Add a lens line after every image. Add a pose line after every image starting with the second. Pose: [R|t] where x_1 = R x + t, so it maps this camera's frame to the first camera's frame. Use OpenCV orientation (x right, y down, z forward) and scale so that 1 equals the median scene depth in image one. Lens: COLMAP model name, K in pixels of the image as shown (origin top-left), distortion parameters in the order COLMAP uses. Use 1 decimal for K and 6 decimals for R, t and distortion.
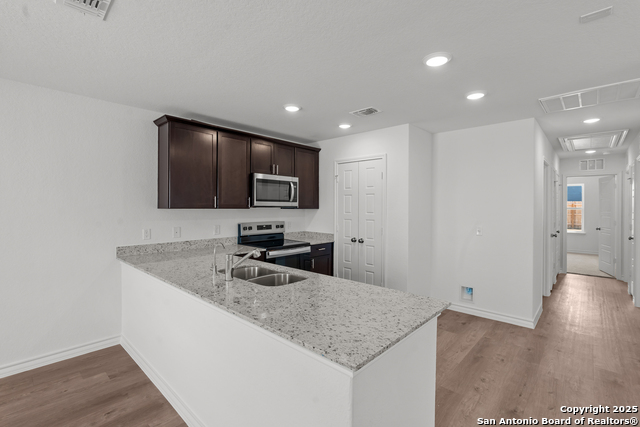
lens RADIAL K [[295.4, 0, 318.0], [0, 295.4, 209.1], [0, 0, 1]] dist [-0.011522, 0.004576]
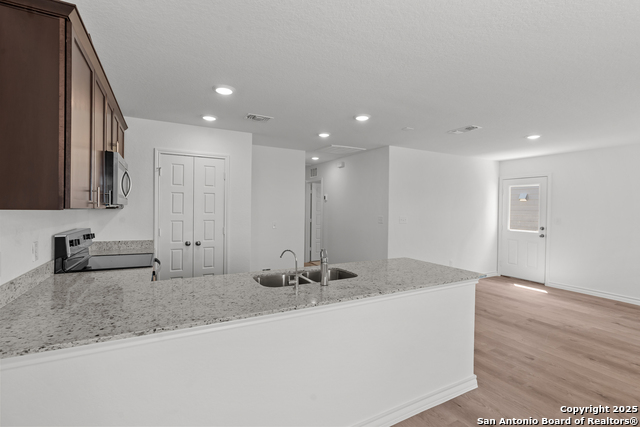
lens RADIAL K [[295.4, 0, 317.9], [0, 295.4, 205.8], [0, 0, 1]] dist [-0.011522, 0.004576]
pose [[0.318993, 0.006409, 0.947735, -0.602939], [-0.001109, 0.999979, -0.006389, -0.004570], [-0.947757, 0.000987, 0.318993, 0.349940]]
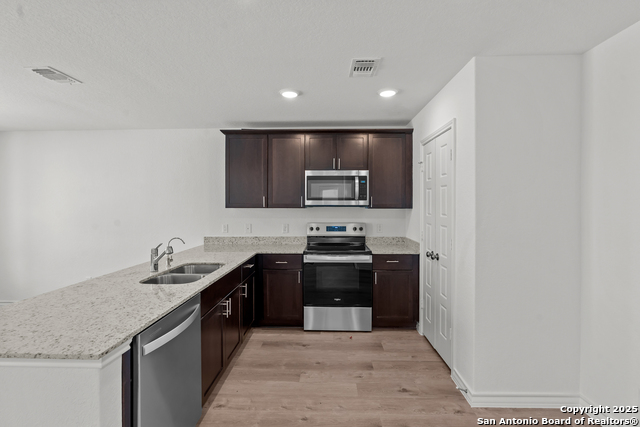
lens RADIAL K [[295.4, 0, 315.1], [0, 295.4, 211.9], [0, 0, 1]] dist [-0.011522, 0.004576]
pose [[0.655264, 0.008247, -0.755355, 0.466169], [-0.002535, 0.999959, 0.008719, 0.002031], [0.755395, -0.003798, 0.655258, 0.359084]]
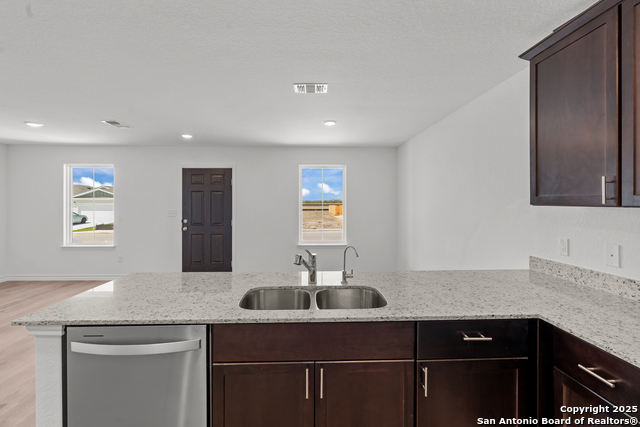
lens RADIAL K [[295.4, 0, 318.1], [0, 295.4, 202.7], [0, 0, 1]] dist [-0.011522, 0.004576]
pose [[-0.705580, -0.001712, -0.708628, 0.164103], [-0.007409, 0.999960, 0.004961, -0.004989], [0.708592, 0.008750, -0.705564, 0.815795]]
